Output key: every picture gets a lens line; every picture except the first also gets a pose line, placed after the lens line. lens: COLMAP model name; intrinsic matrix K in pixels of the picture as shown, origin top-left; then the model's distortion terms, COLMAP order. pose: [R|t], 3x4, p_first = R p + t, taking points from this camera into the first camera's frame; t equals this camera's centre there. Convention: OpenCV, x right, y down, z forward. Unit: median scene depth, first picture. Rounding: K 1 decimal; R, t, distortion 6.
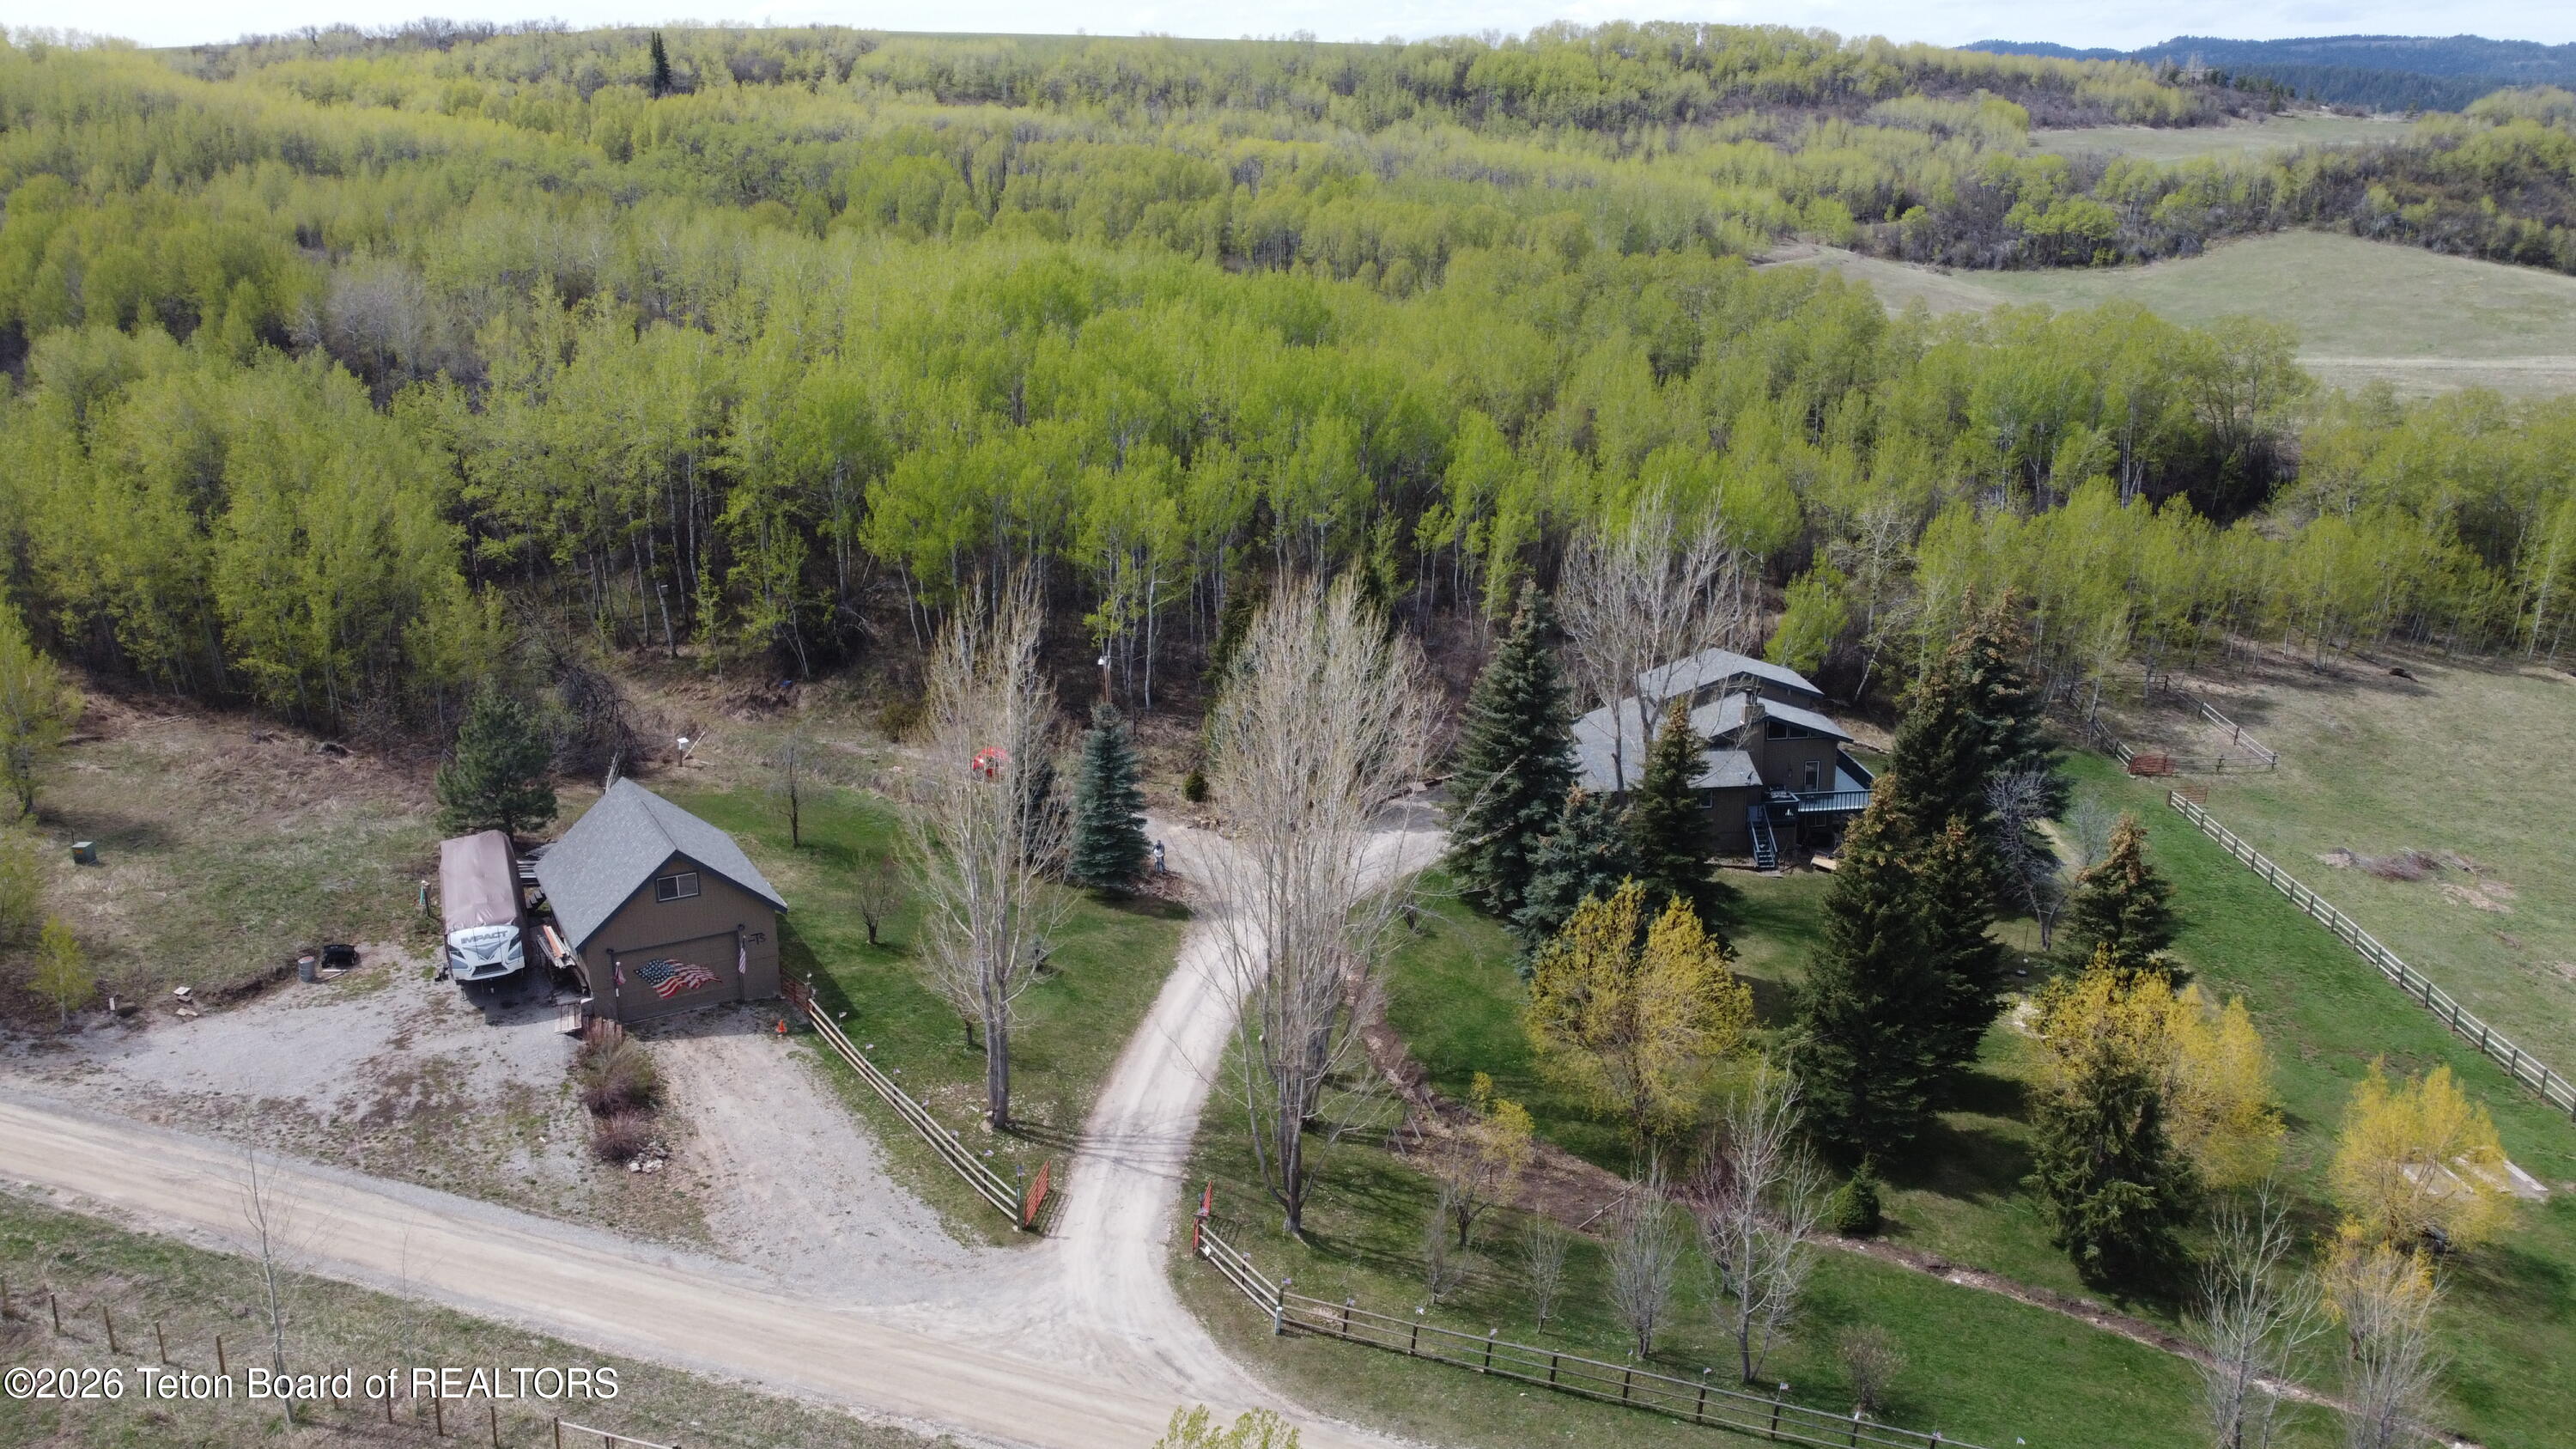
lens RADIAL K [[1948.1, 0, 1280.9], [0, 1948.1, 711.7], [0, 0, 1]] dist [0.004307, -0.003426]
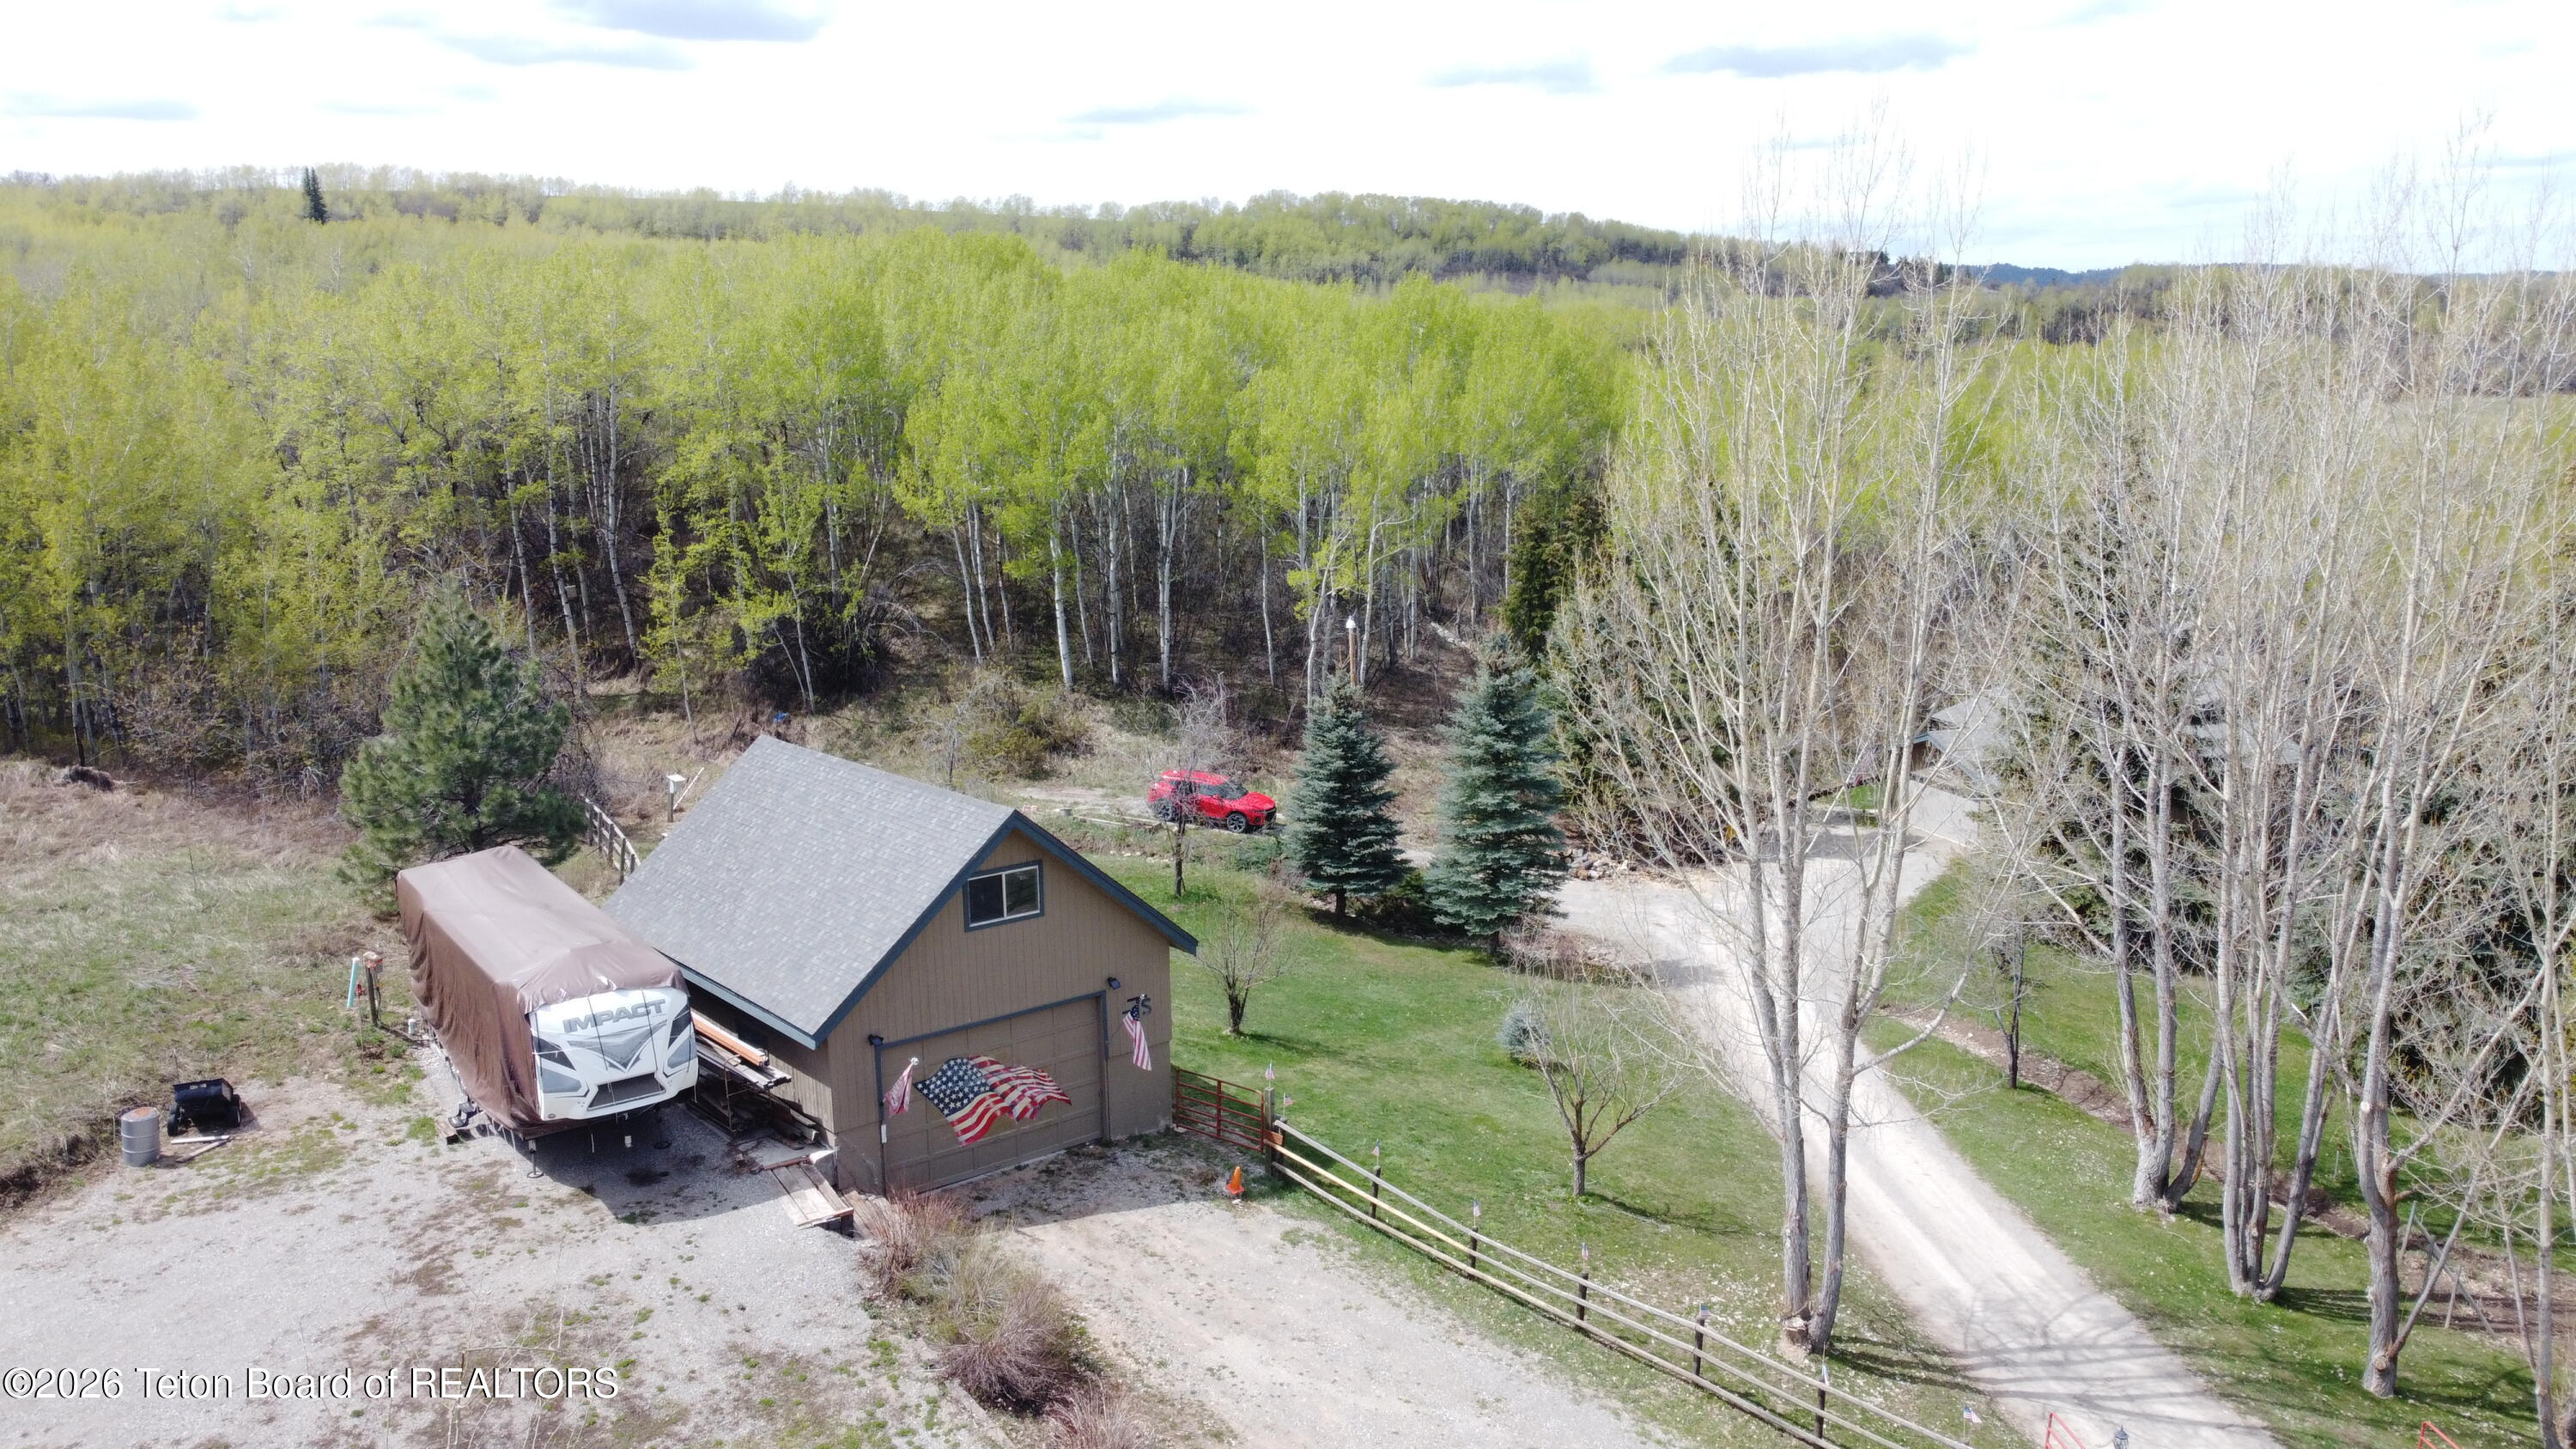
lens RADIAL K [[1948.1, 0, 1280.9], [0, 1948.1, 711.7], [0, 0, 1]] dist [0.004307, -0.003426]
pose [[0.983718, -0.036990, 0.175871, -0.324670], [0.056022, 0.992944, -0.104513, 0.098365], [-0.170764, 0.112664, 0.978850, 0.523011]]
